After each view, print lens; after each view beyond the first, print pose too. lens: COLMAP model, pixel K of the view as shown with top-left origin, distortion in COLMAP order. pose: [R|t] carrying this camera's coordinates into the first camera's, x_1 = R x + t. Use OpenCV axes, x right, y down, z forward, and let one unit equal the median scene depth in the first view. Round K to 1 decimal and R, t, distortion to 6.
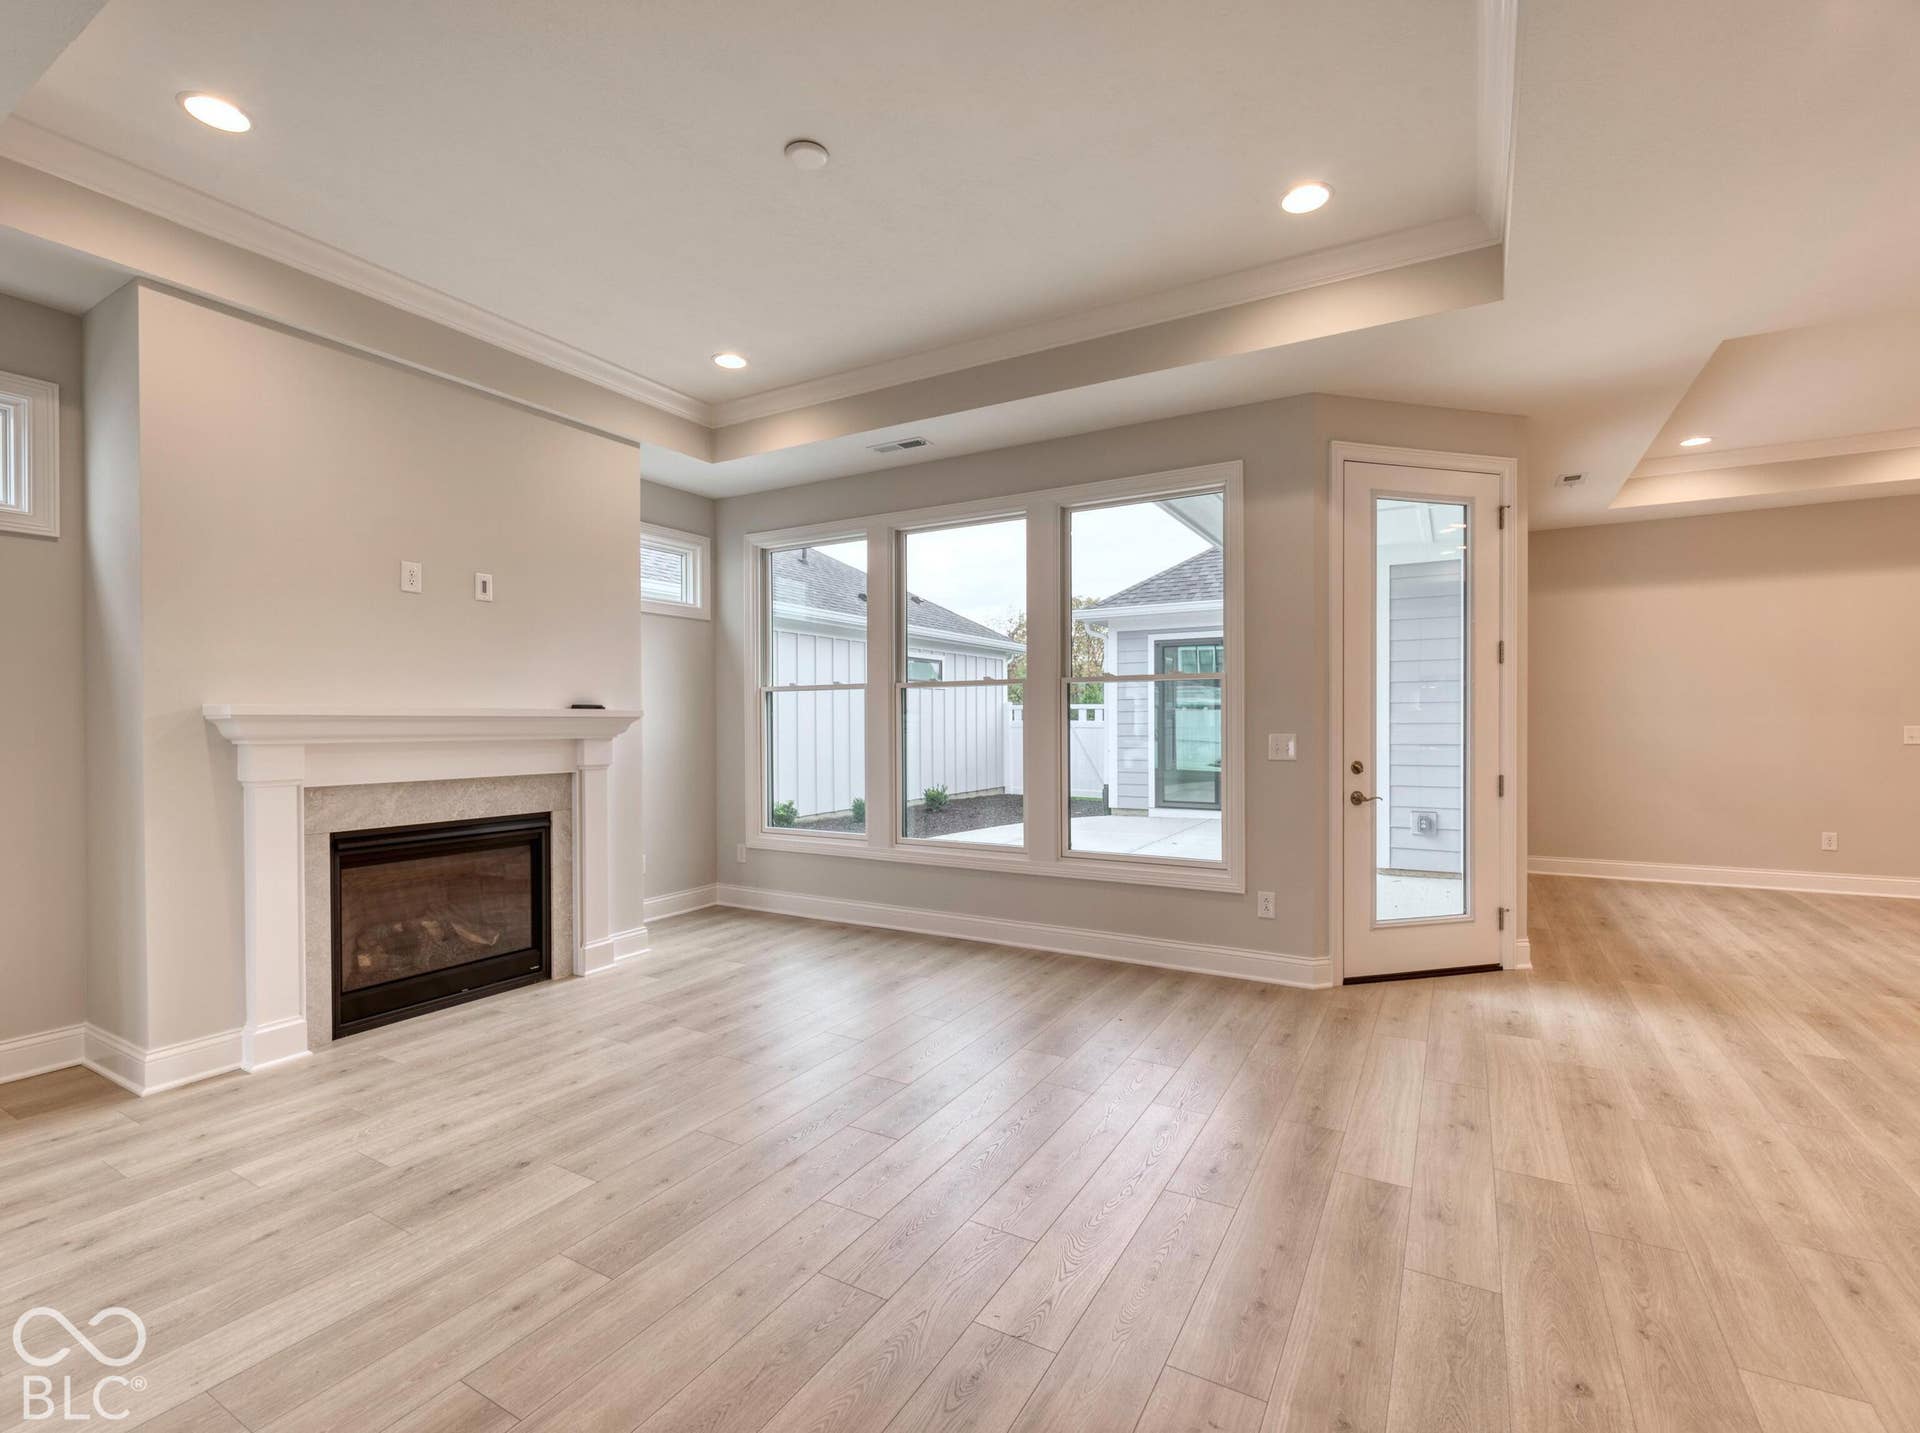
lens RADIAL K [[925.7, 0, 968.3], [0, 925.7, 726.7], [0, 0, 1]] dist [0.000820, -0.000654]
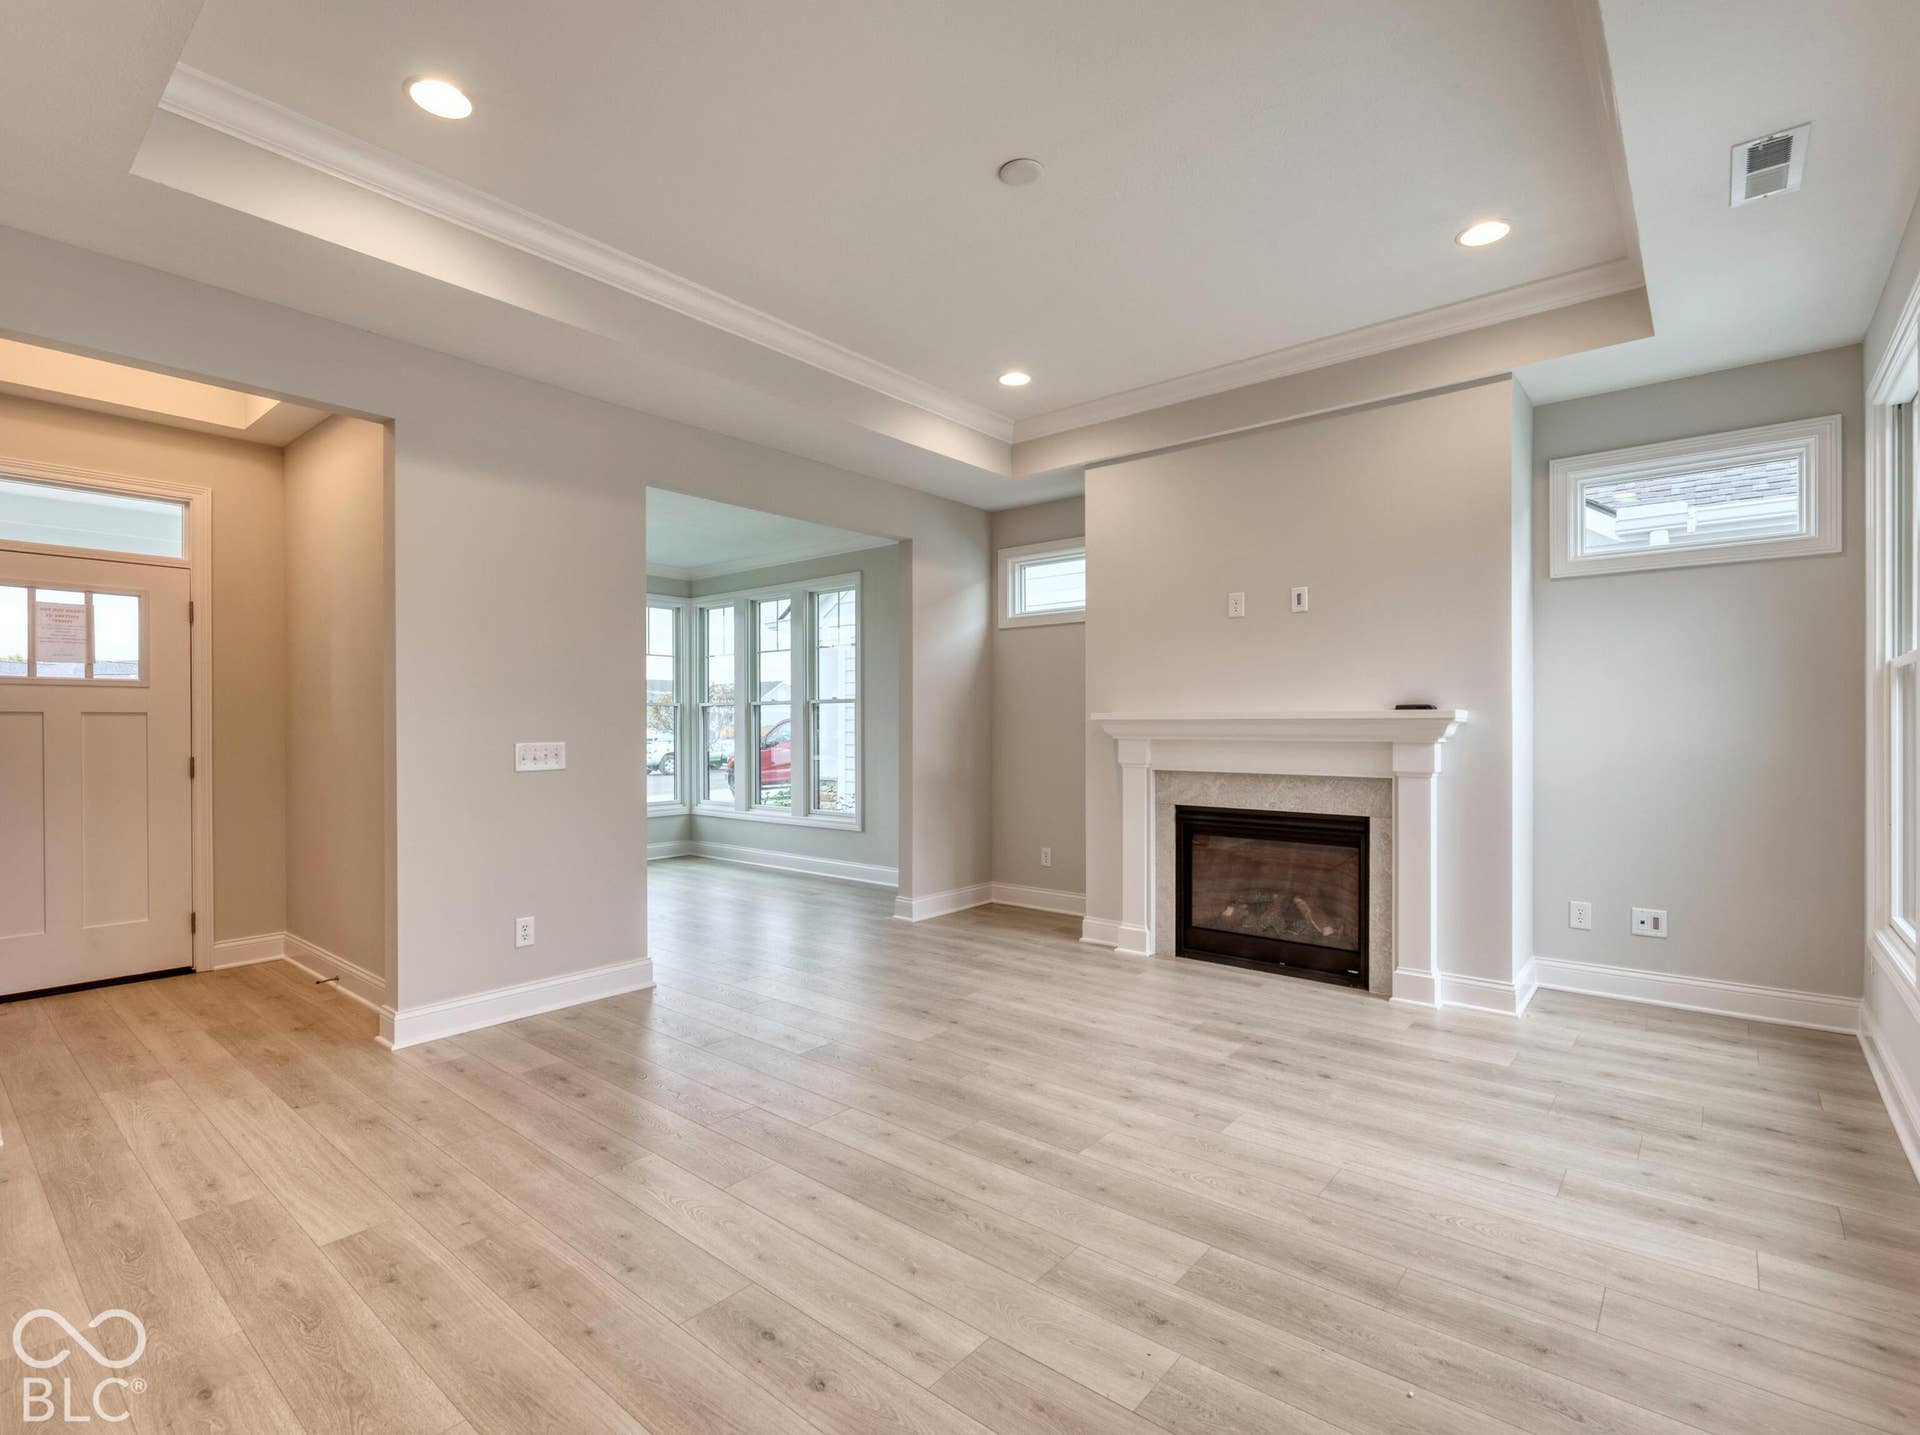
lens RADIAL K [[876.2, 0, 924.3], [0, 876.2, 724.1], [0, 0, 1]] dist [0.002149, -0.001177]
pose [[-0.208084, 0.001970, -0.978109, 0.626073], [-0.001869, 0.999995, 0.002411, -0.007292], [0.978109, 0.002330, -0.208080, 0.858874]]
